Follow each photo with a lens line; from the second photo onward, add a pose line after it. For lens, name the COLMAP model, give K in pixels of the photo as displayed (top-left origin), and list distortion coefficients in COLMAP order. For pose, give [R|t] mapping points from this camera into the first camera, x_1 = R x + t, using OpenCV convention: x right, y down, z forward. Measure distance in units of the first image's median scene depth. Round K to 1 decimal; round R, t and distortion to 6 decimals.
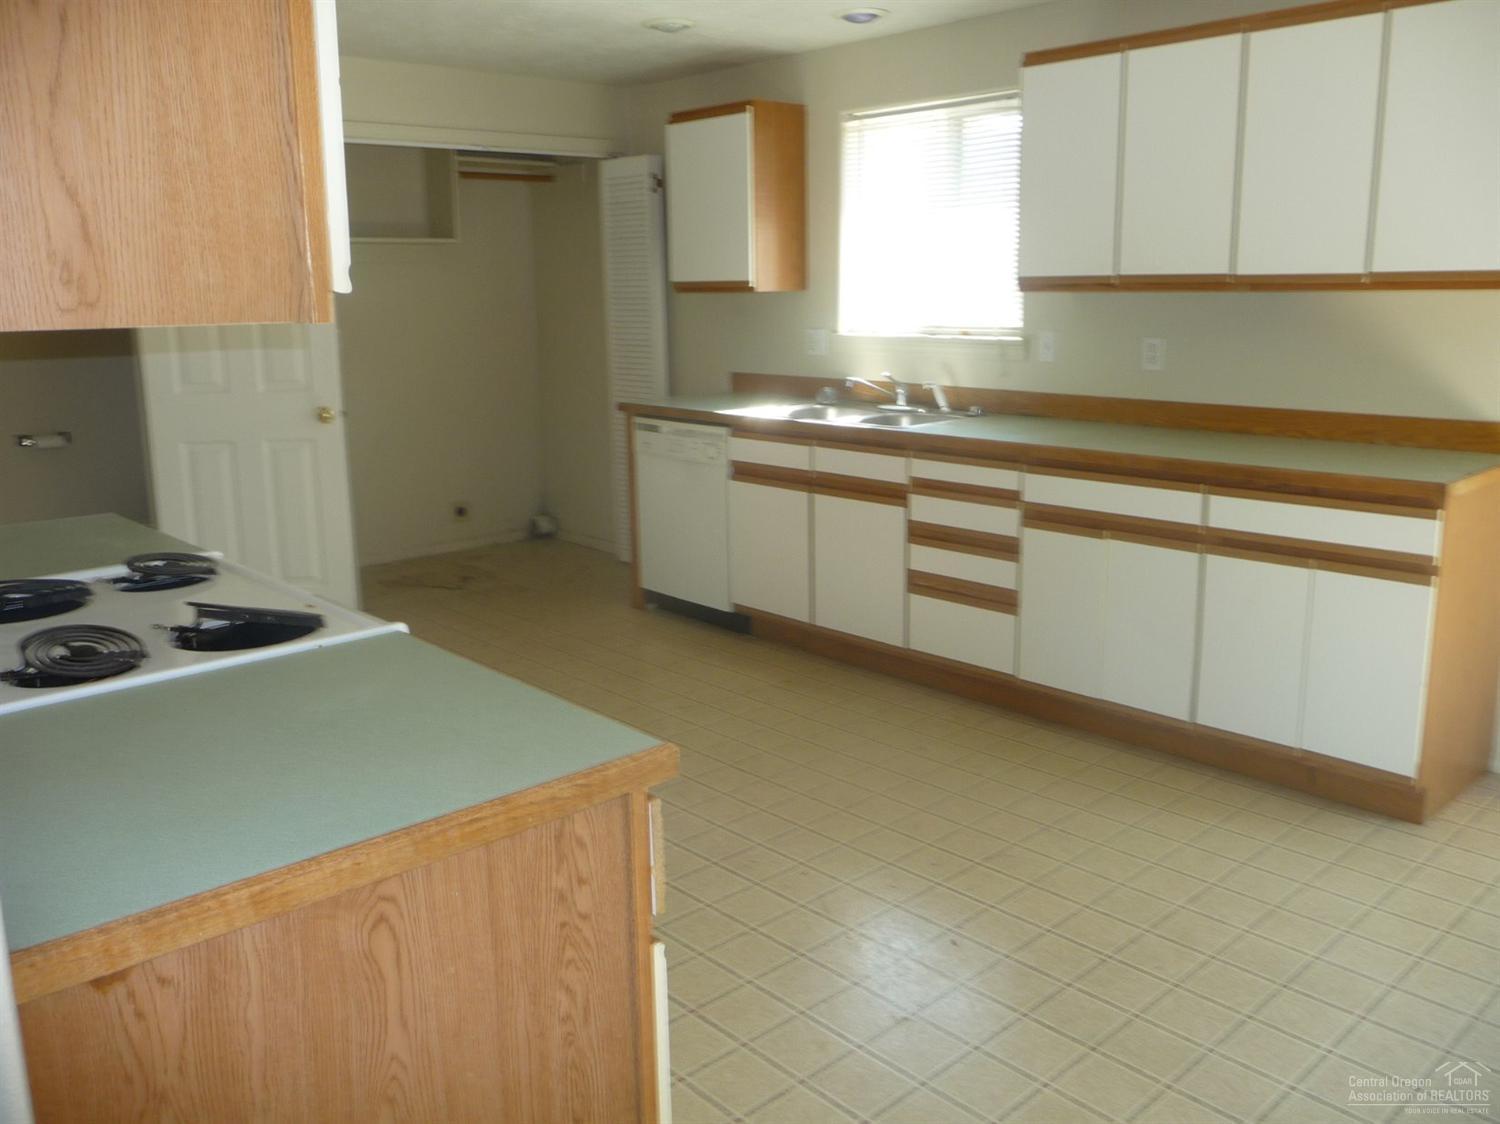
lens RADIAL K [[1259.0, 0, 750.6], [0, 1259.0, 524.0], [0, 0, 1]] dist [-0.003259, 0.000908]
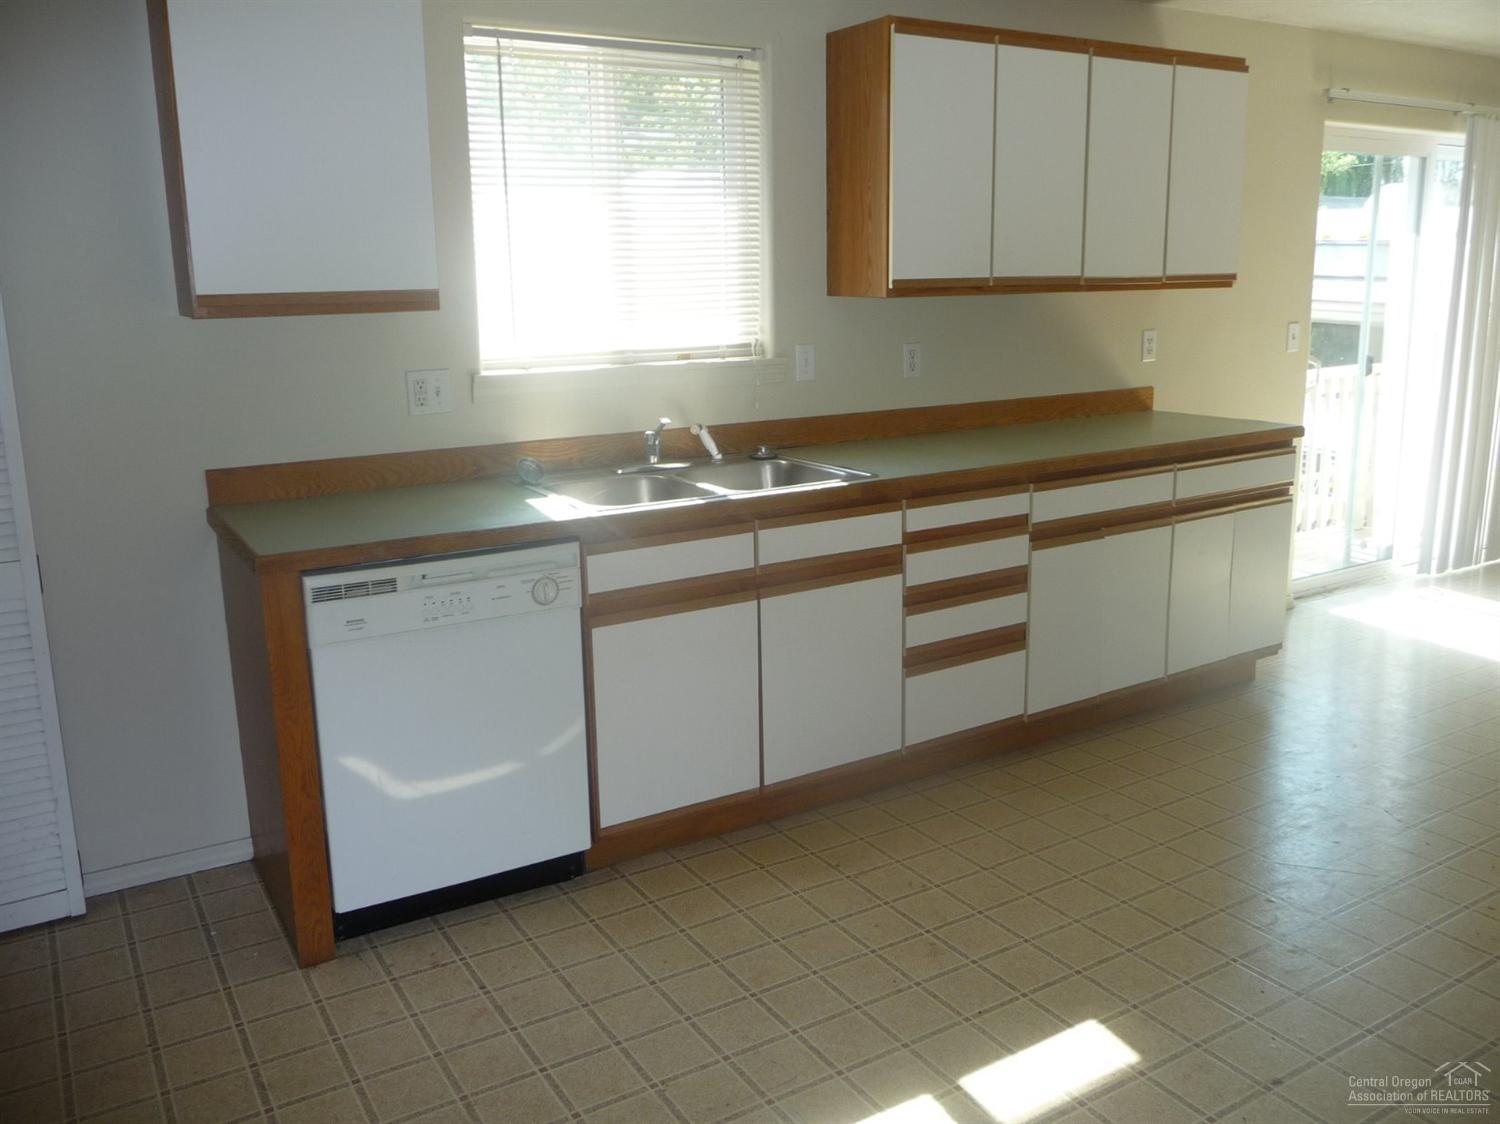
lens RADIAL K [[1239.9, 0, 753.1], [0, 1239.9, 550.5], [0, 0, 1]] dist [-0.058888, 0.065533]
pose [[0.192348, -0.201658, 0.960383, -0.662779], [0.200376, 0.966110, 0.162729, -0.179239], [-0.960652, 0.161137, 0.226237, 0.958740]]
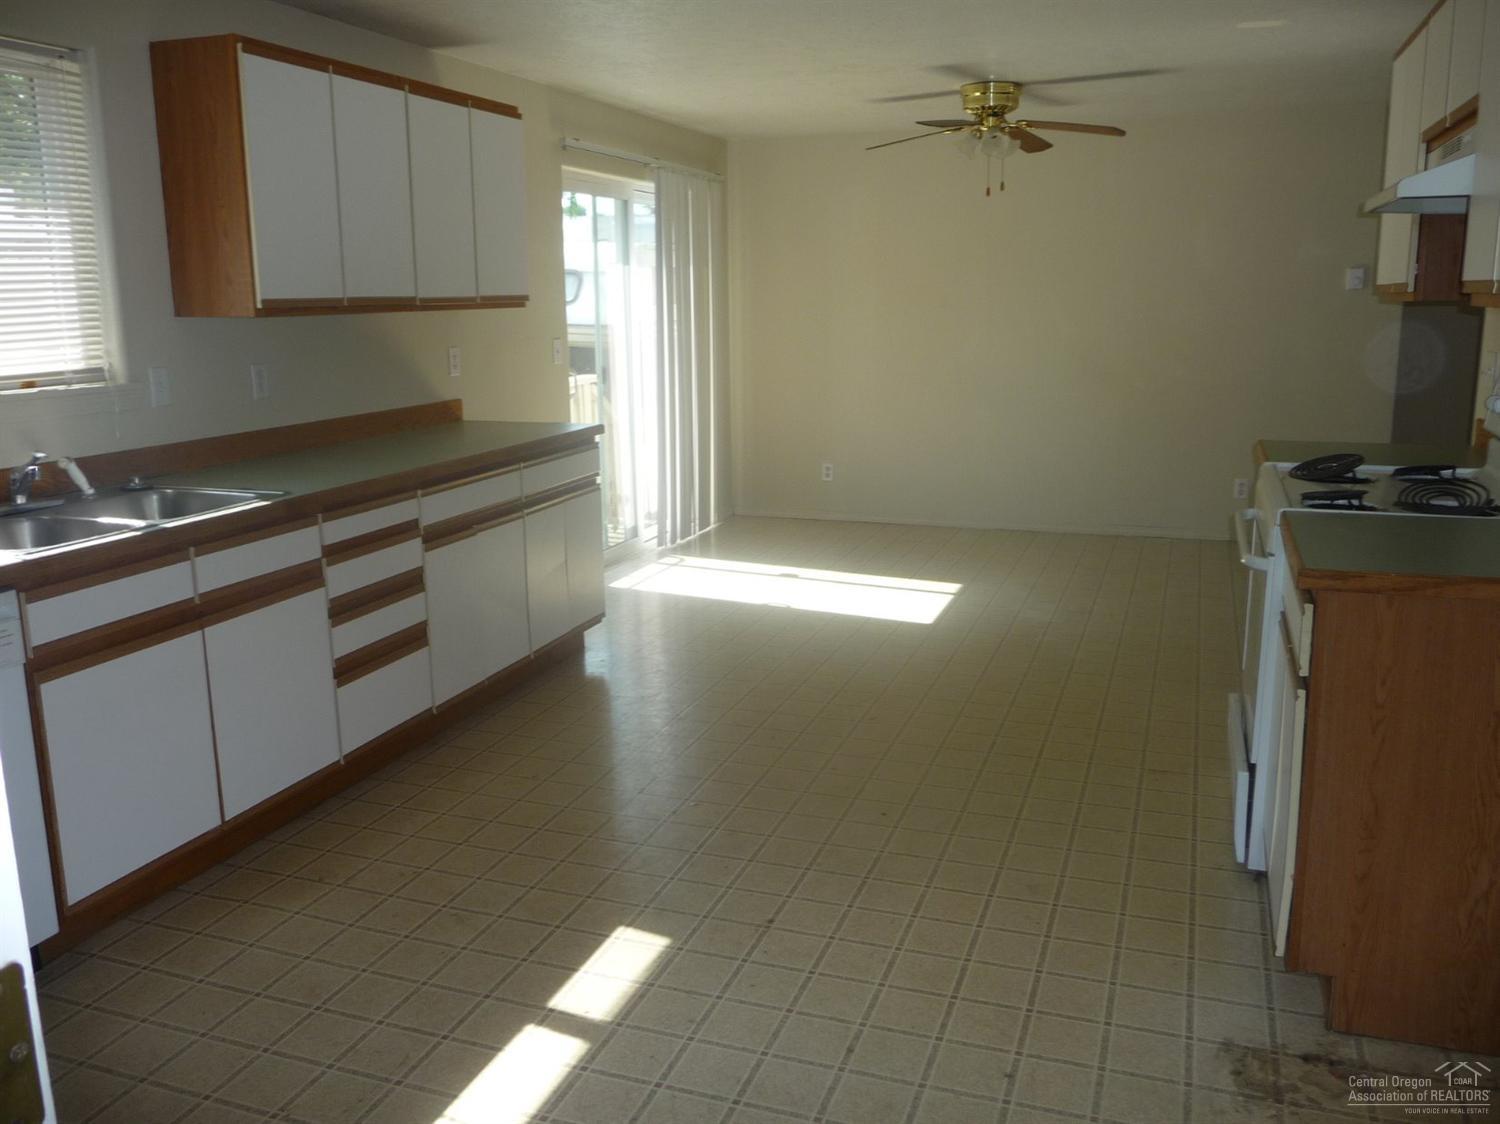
lens RADIAL K [[1244.1, 0, 756.8], [0, 1244.1, 558.9], [0, 0, 1]] dist [-0.027216, 0.008357]
pose [[-0.468634, -0.167888, 0.867292, -0.718794], [0.181642, 0.942483, 0.280592, -0.210565], [-0.864516, 0.289032, -0.411184, 1.136704]]
